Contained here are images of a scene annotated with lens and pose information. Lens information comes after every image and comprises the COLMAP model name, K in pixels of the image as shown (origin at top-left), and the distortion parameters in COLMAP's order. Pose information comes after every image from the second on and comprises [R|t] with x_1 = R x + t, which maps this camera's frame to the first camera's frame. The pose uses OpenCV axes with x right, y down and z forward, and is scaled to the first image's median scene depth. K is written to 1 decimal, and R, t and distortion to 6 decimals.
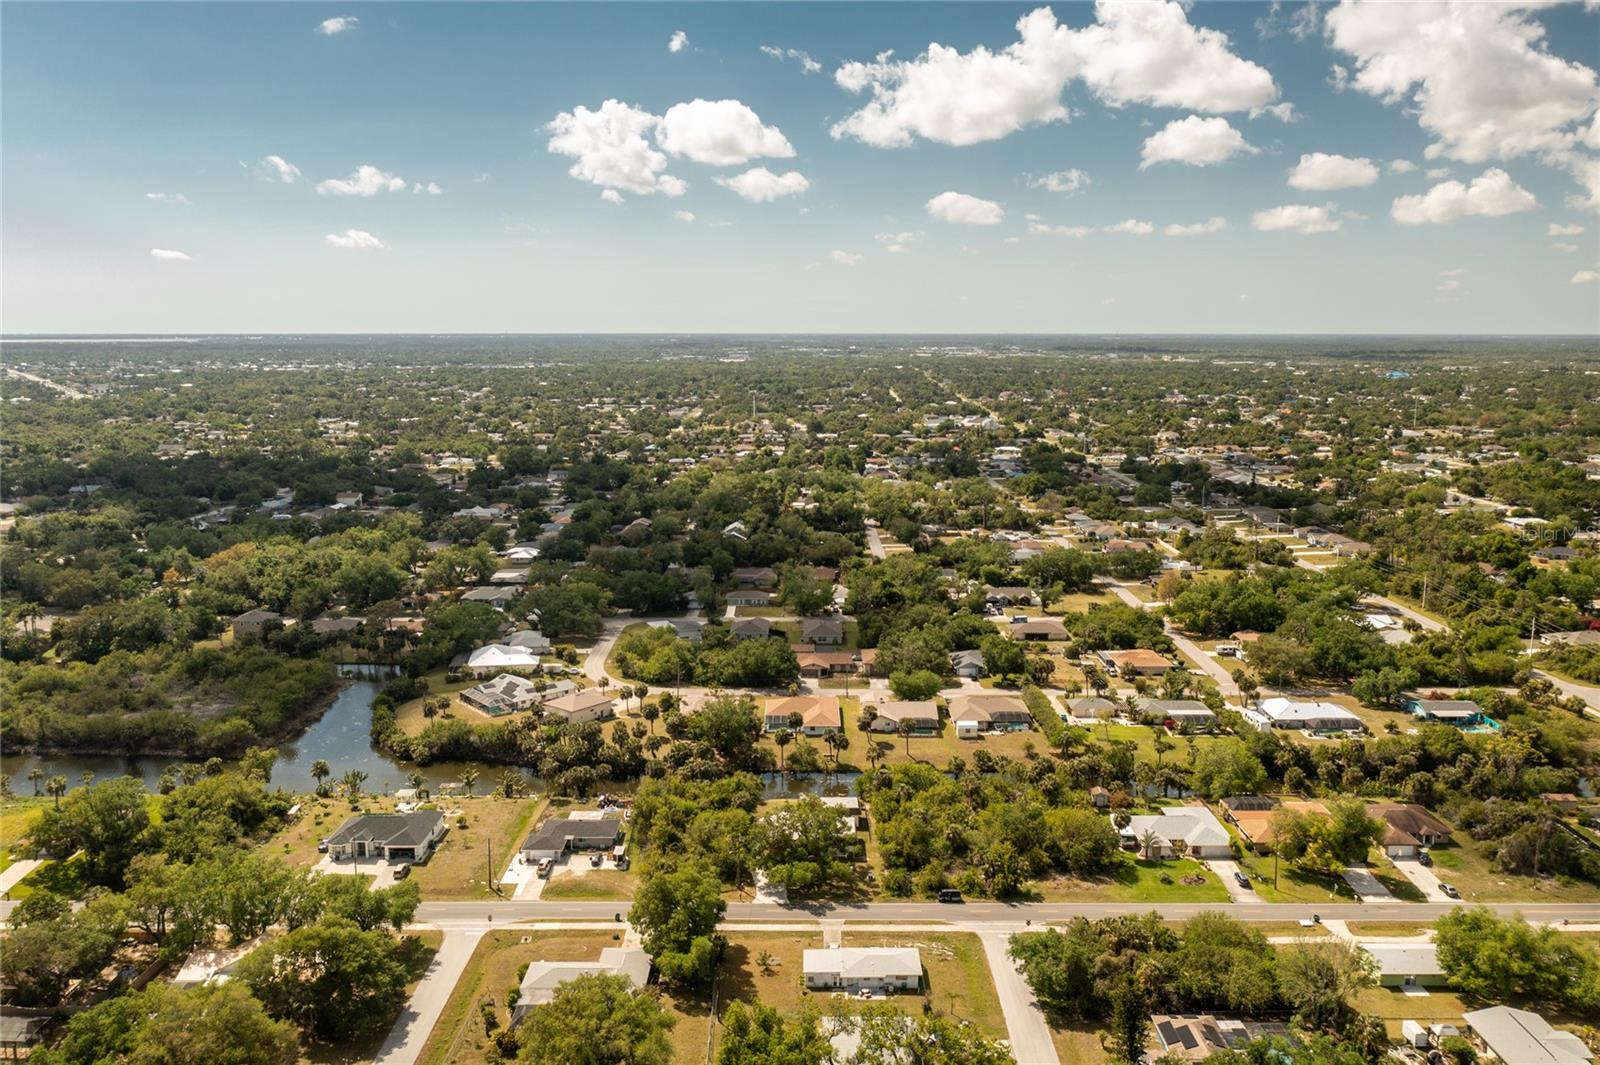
lens RADIAL K [[1291.0, 0, 800.0], [0, 1291.0, 532.5], [0, 0, 1]] dist [-0.006015, -0.002521]
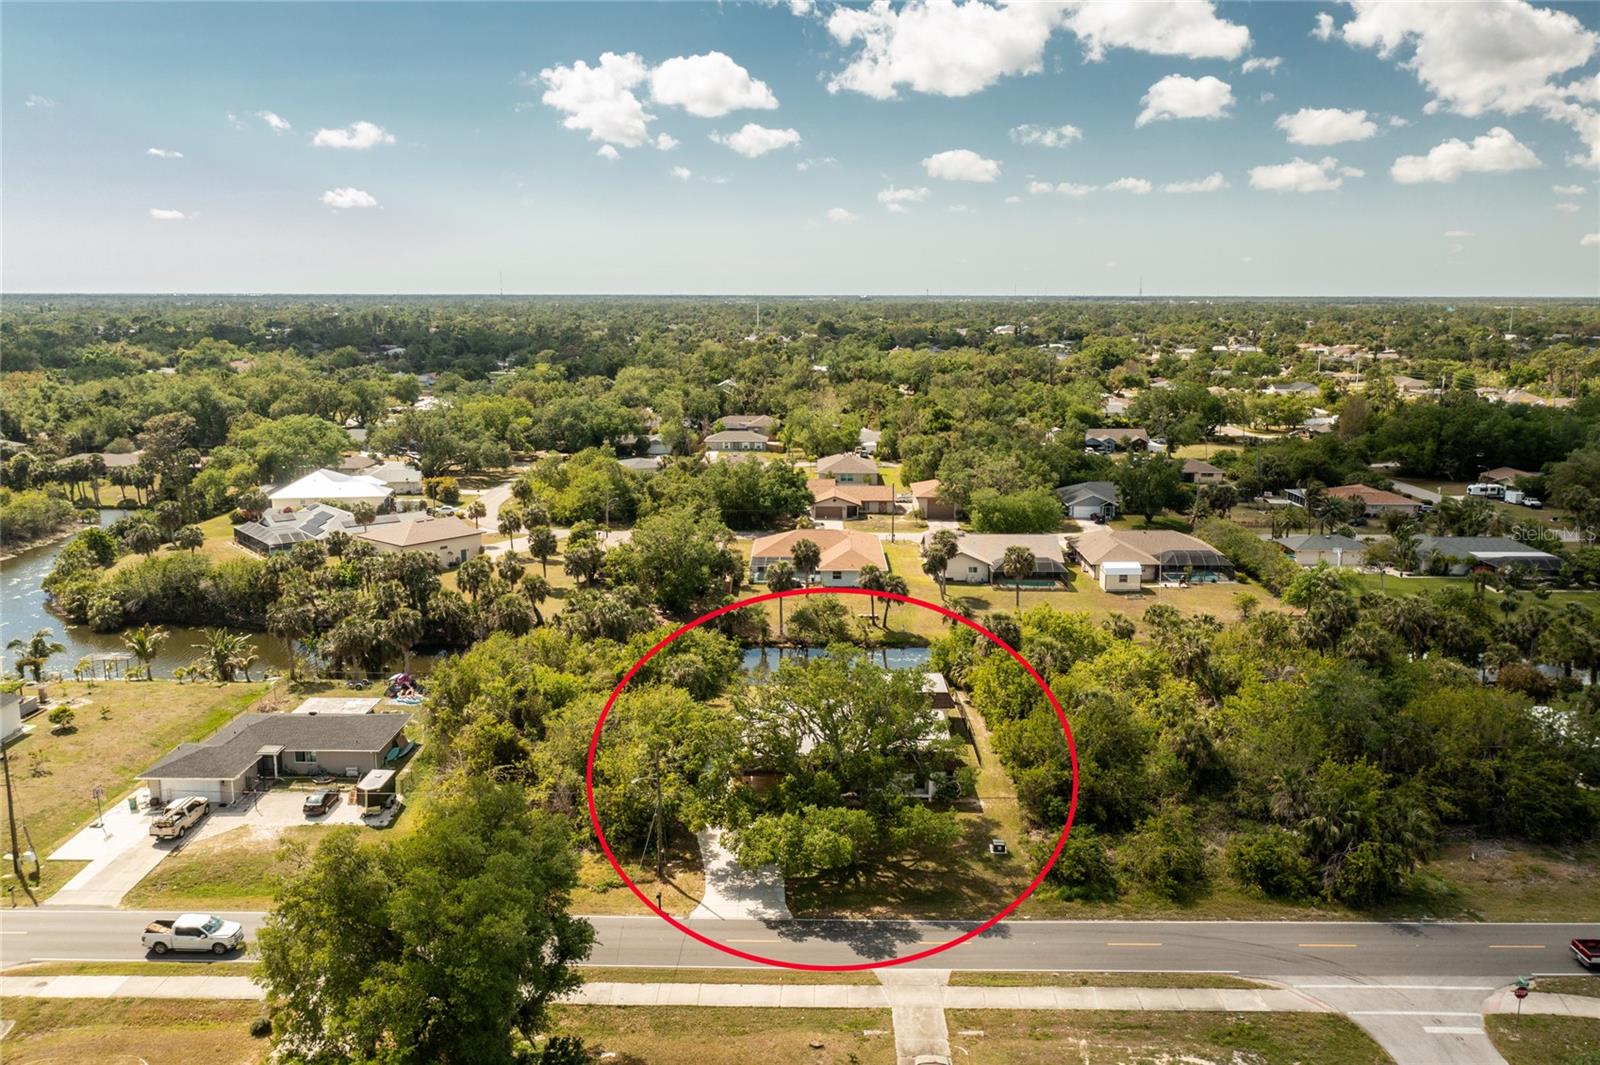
lens RADIAL K [[1291.0, 0, 800.0], [0, 1291.0, 532.5], [0, 0, 1]] dist [-0.006015, -0.002521]
pose [[0.999986, 0.004546, 0.002869, -0.007420], [-0.004638, 0.999448, 0.032906, 0.158356], [-0.002718, -0.032919, 0.999454, 0.610095]]
